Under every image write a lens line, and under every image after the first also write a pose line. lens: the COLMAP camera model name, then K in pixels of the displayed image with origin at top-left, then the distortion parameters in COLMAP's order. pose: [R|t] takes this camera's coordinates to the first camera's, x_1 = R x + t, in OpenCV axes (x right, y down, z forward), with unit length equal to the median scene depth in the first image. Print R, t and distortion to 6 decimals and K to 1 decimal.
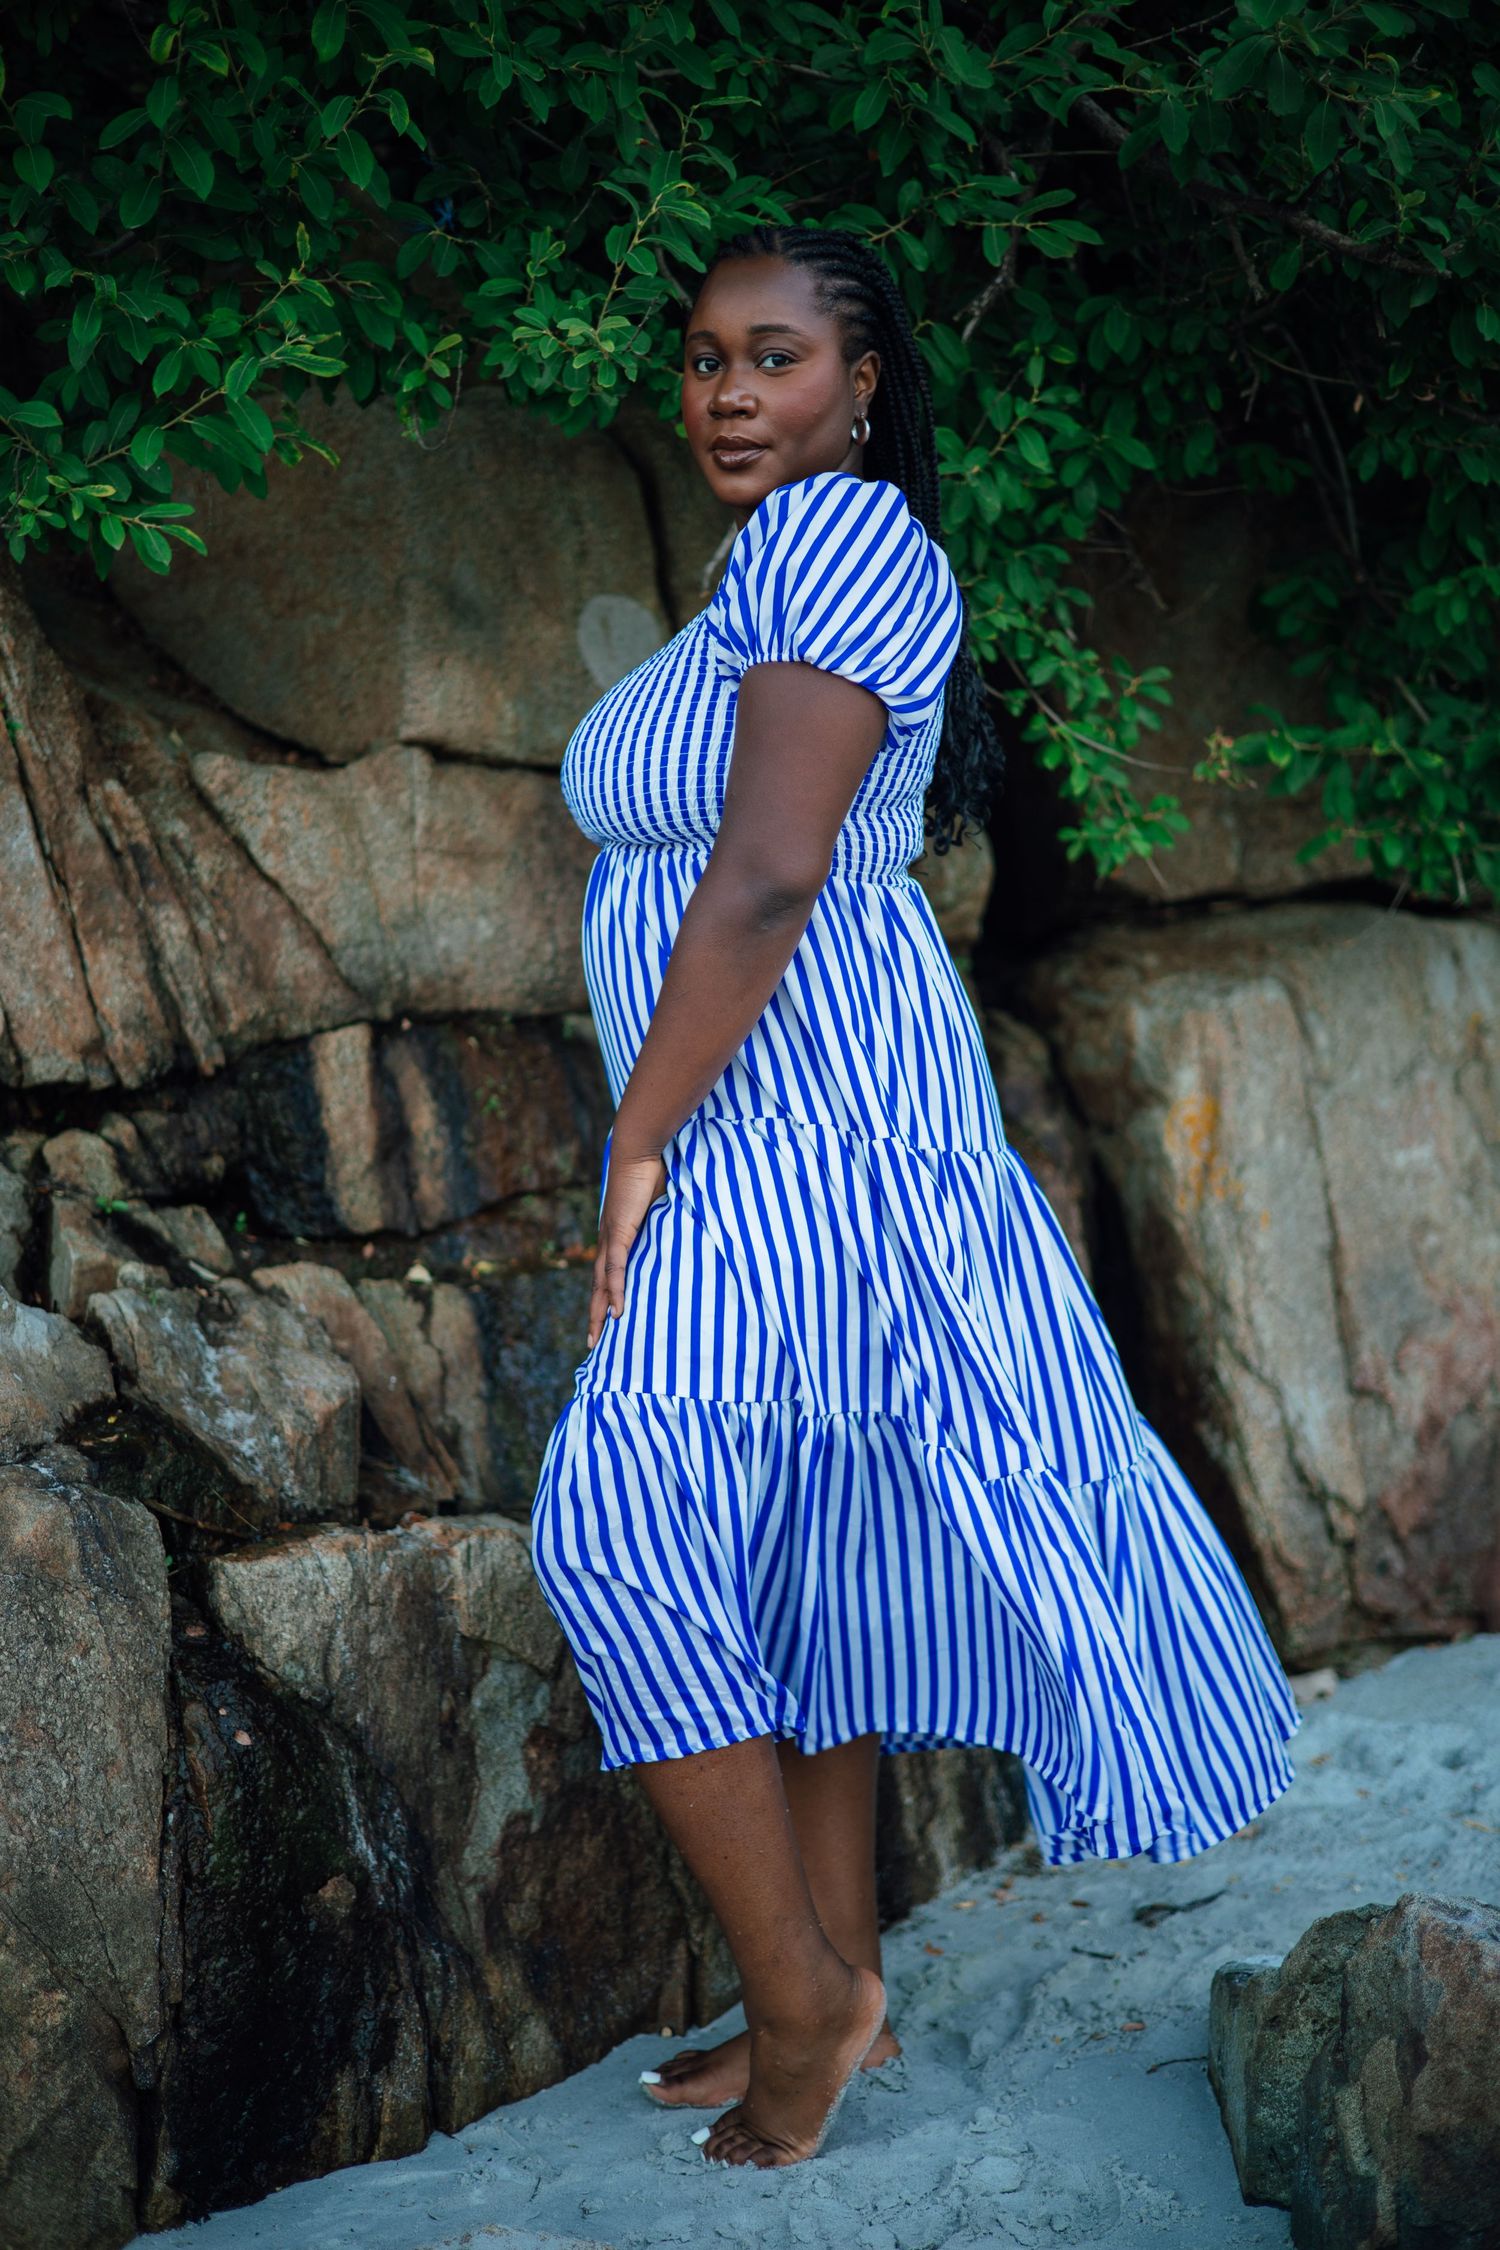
lens RADIAL K [[3284.7, 0, 750.0], [0, 3284.7, 1125.0], [0, 0, 1]] dist [0.045517, -0.293508]
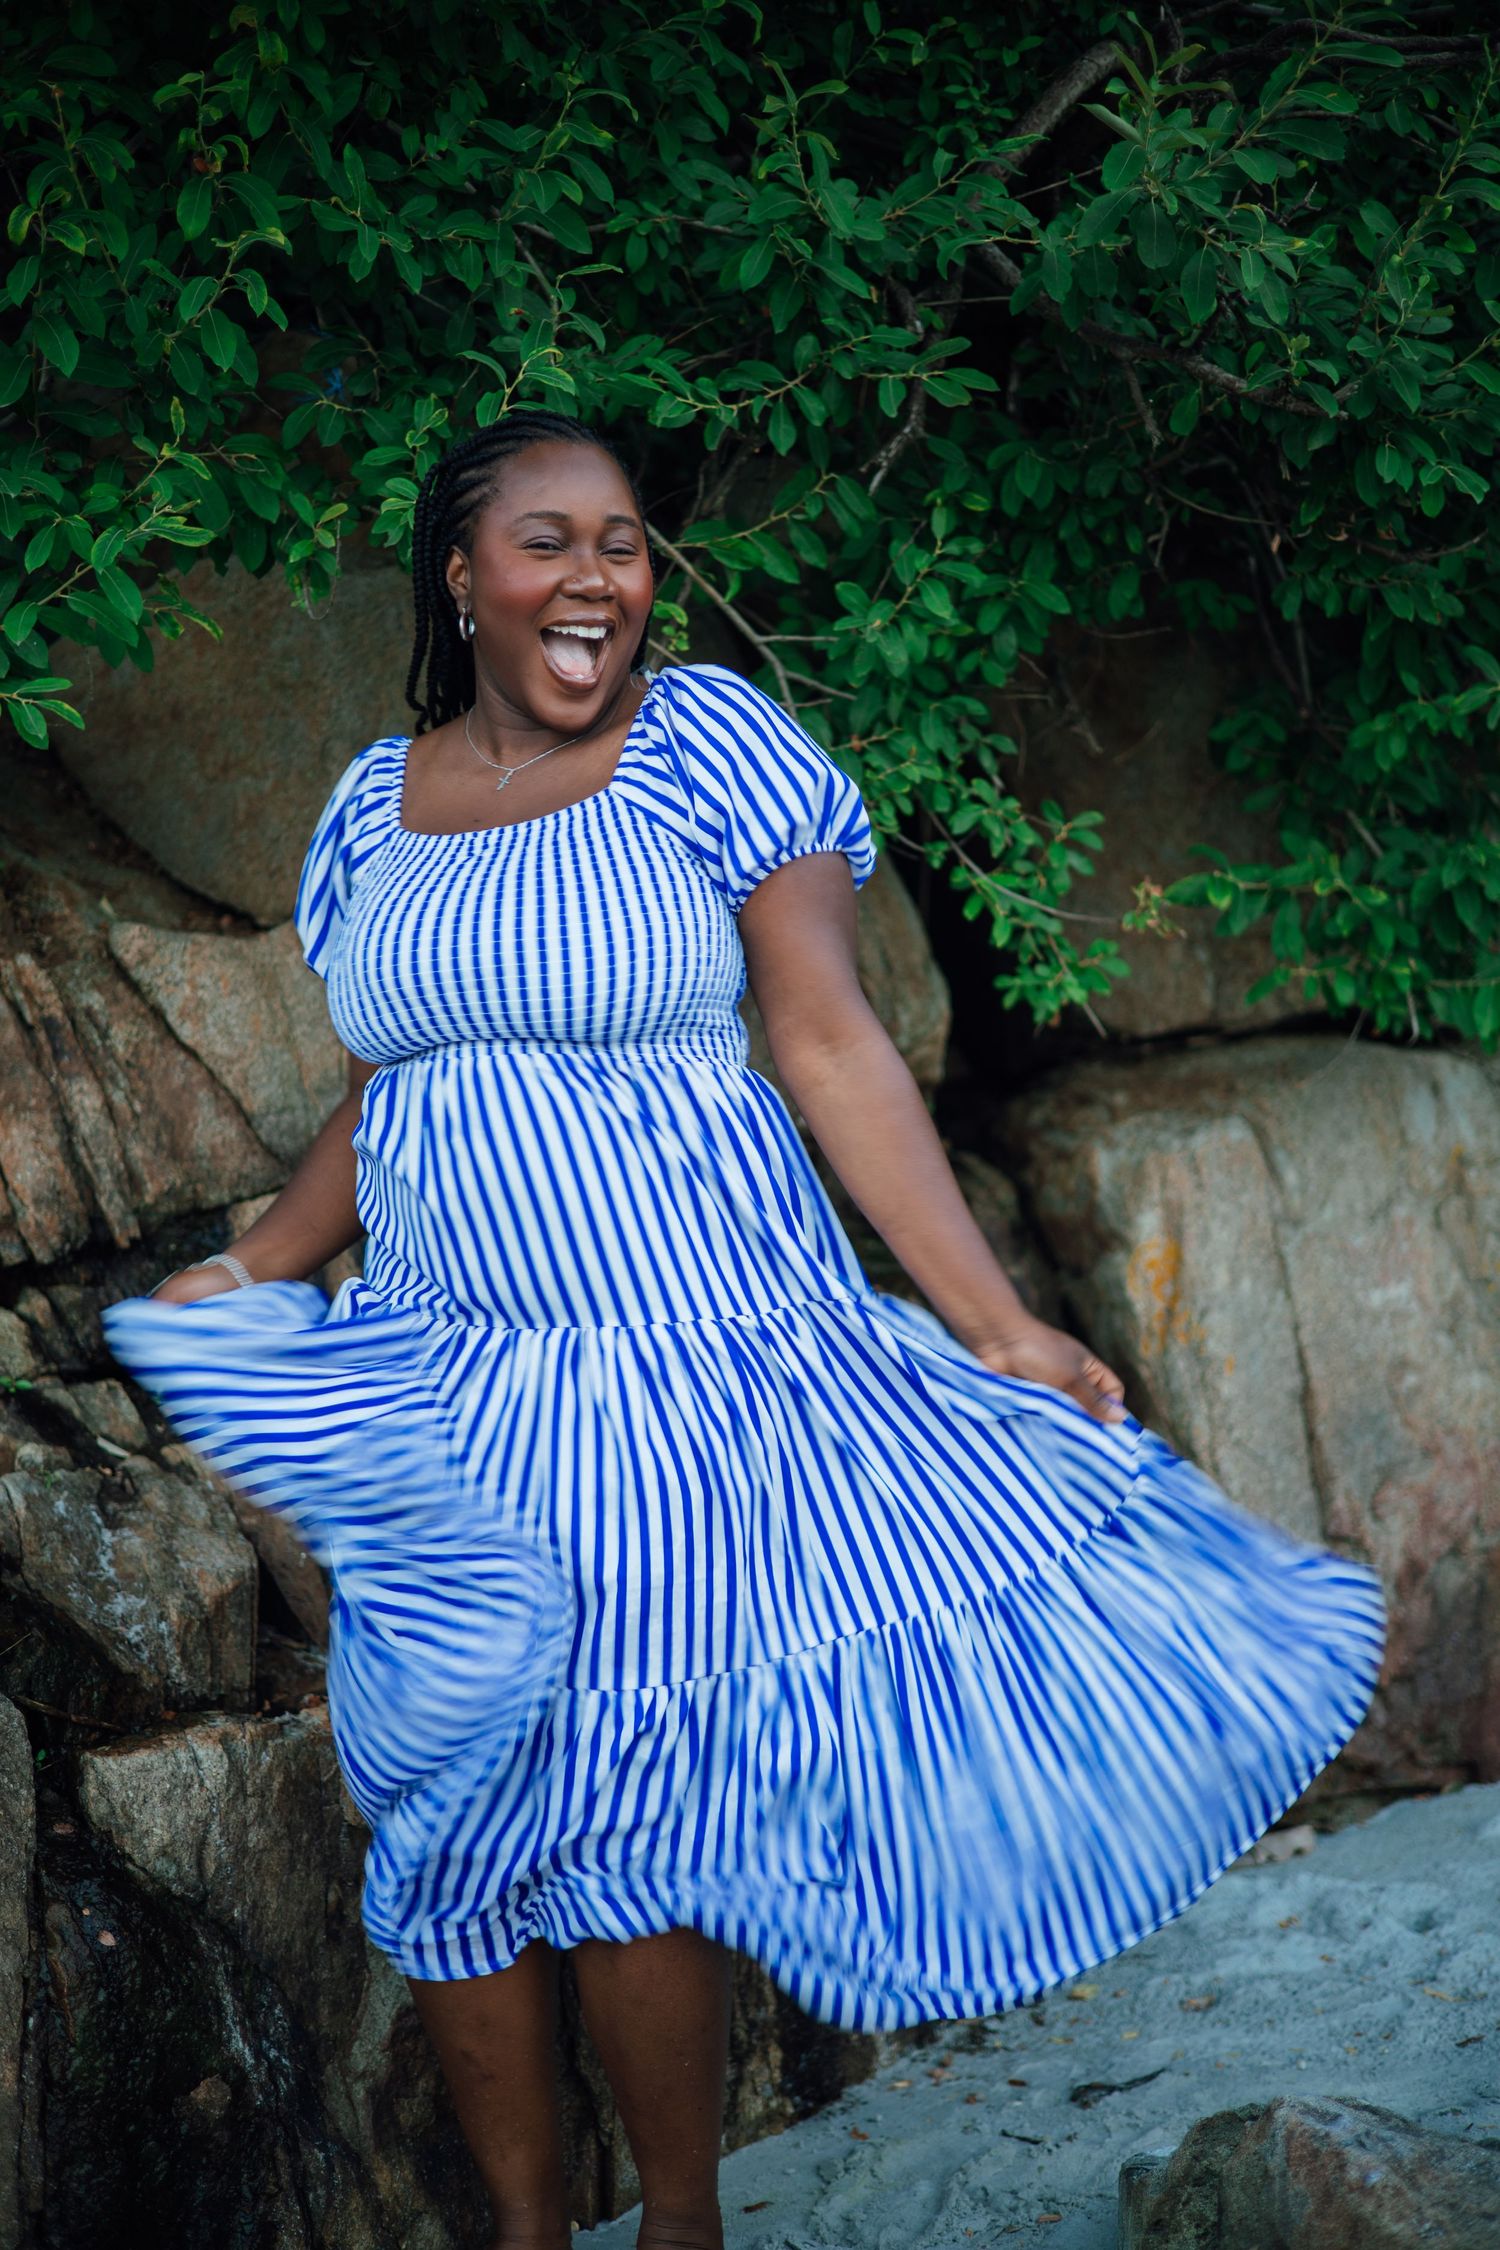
lens RADIAL K [[3284.7, 0, 750.0], [0, 3284.7, 1125.0], [0, 0, 1]] dist [0.045517, -0.293508]
pose [[0.998944, -0.020005, -0.041364, 0.066665], [0.018746, 0.999356, -0.030589, -0.018450], [0.041950, 0.029781, 0.998676, 0.014517]]
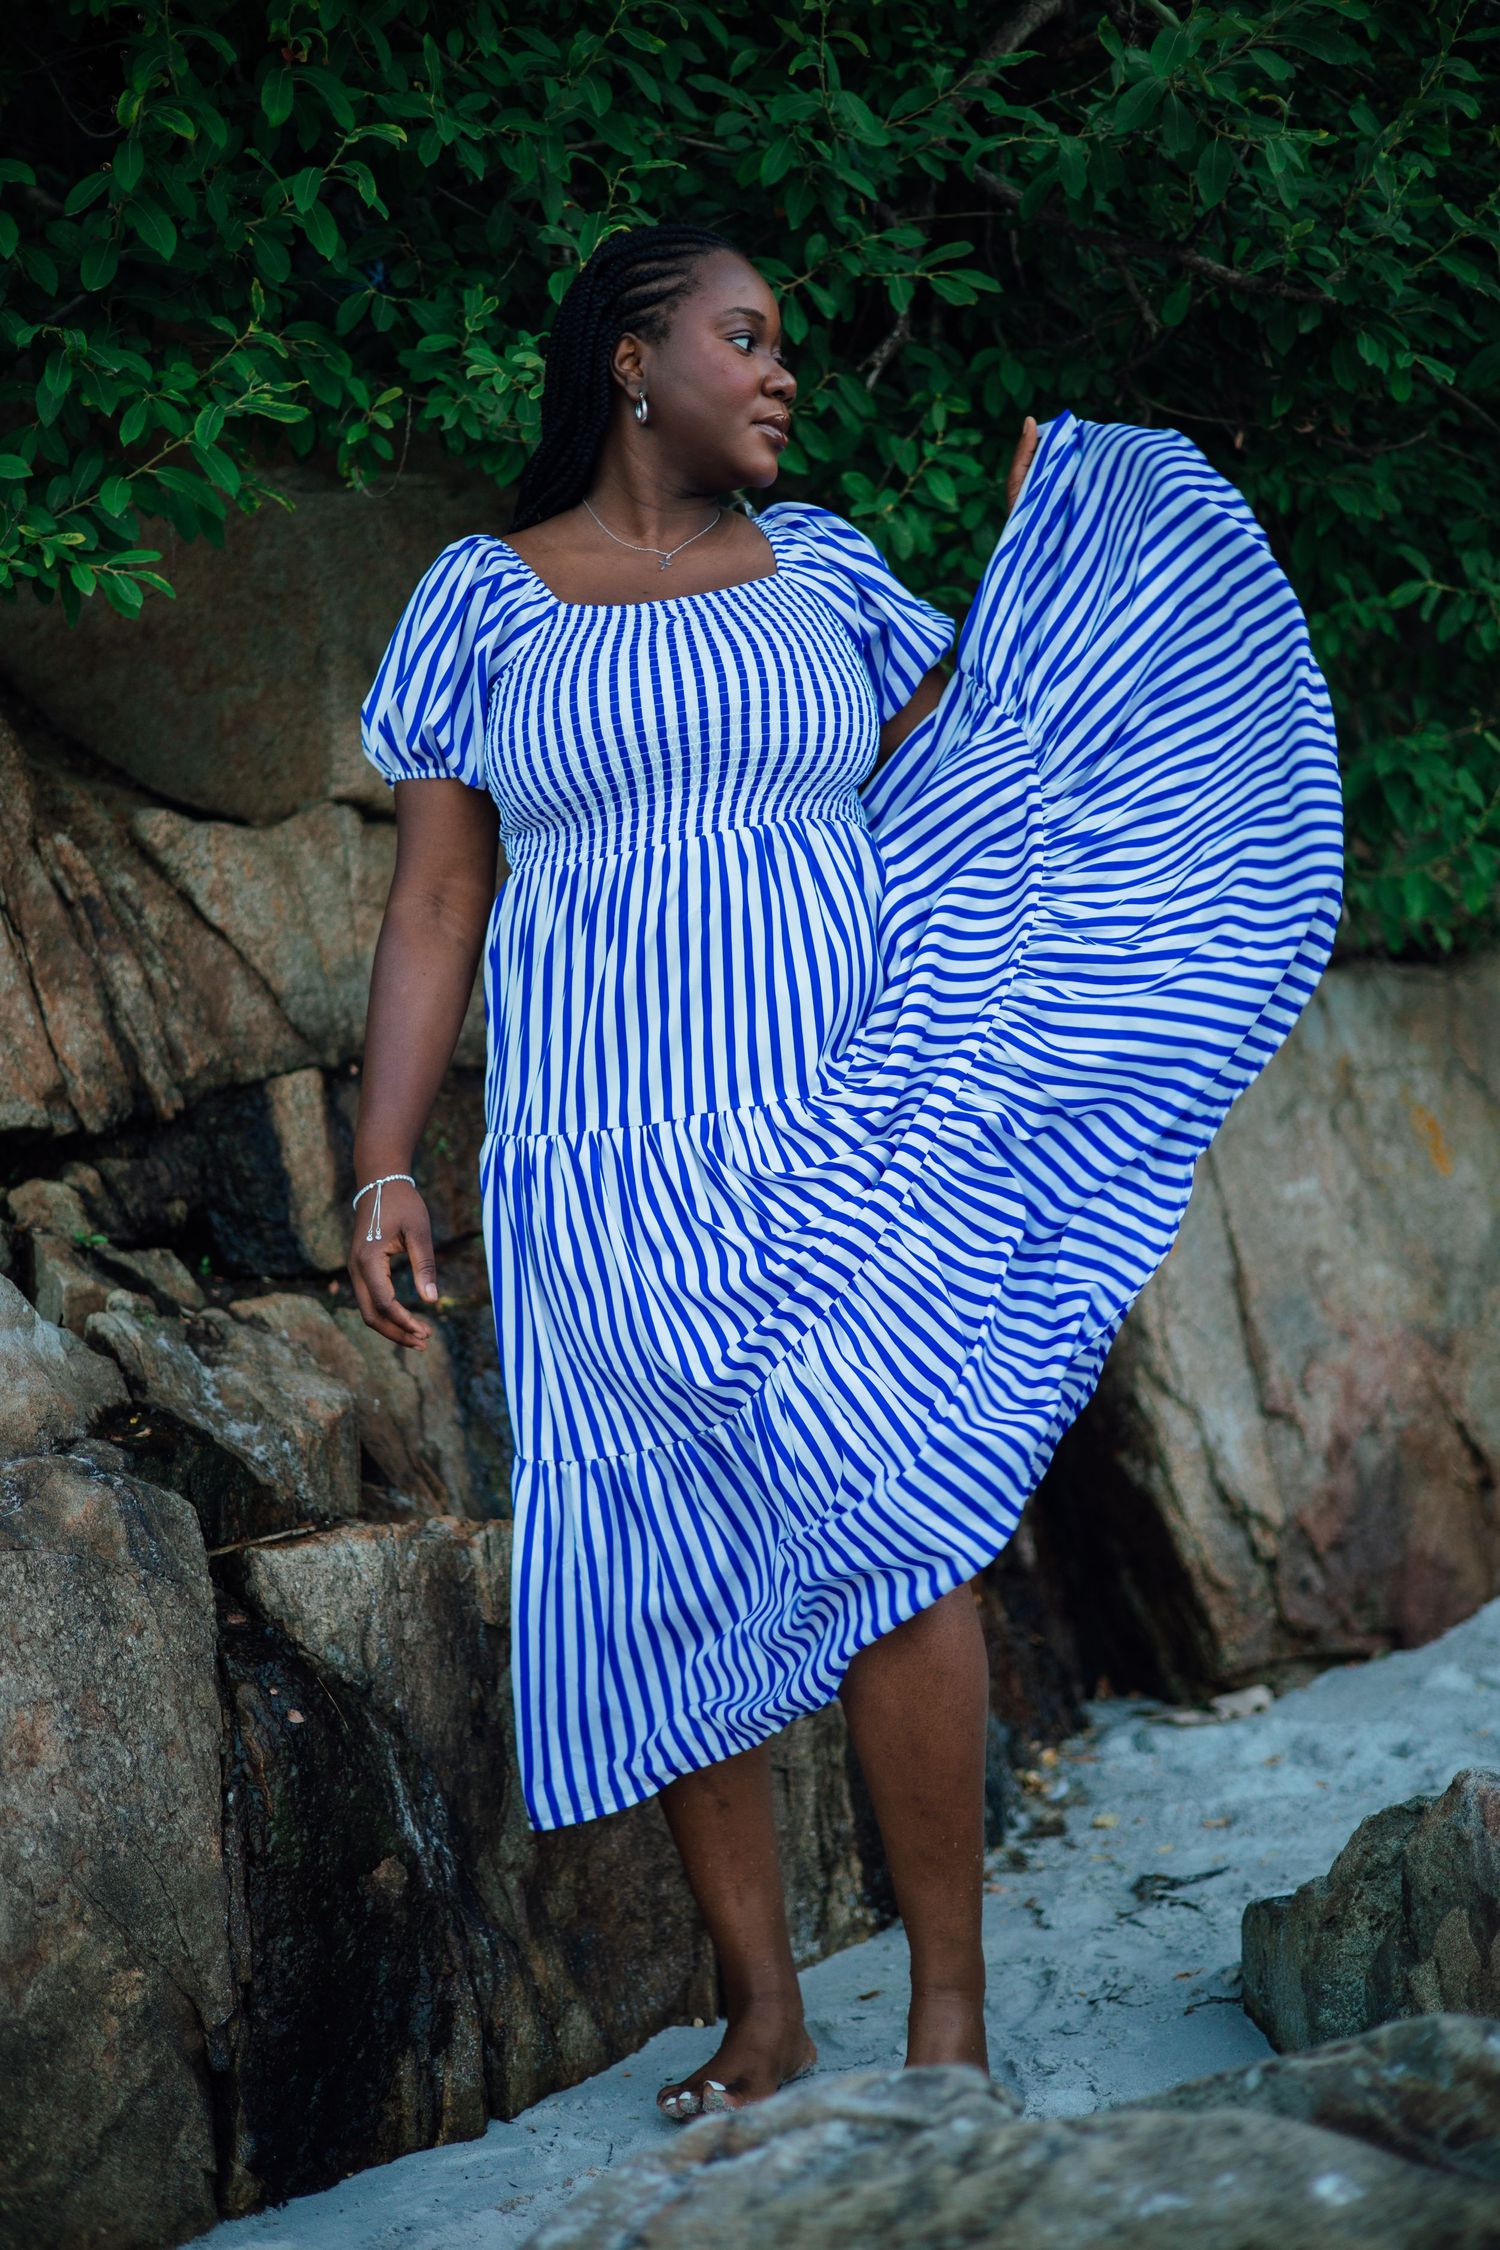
lens RADIAL K [[3284.3, 0, 771.2], [0, 3284.3, 1102.2], [0, 0, 1]] dist [0.031790, -0.202364]
pose [[0.994435, -0.046639, 0.094463, -0.076524], [0.054183, 0.995406, -0.078937, 0.069510], [-0.090347, 0.083616, 0.992394, -0.016826]]
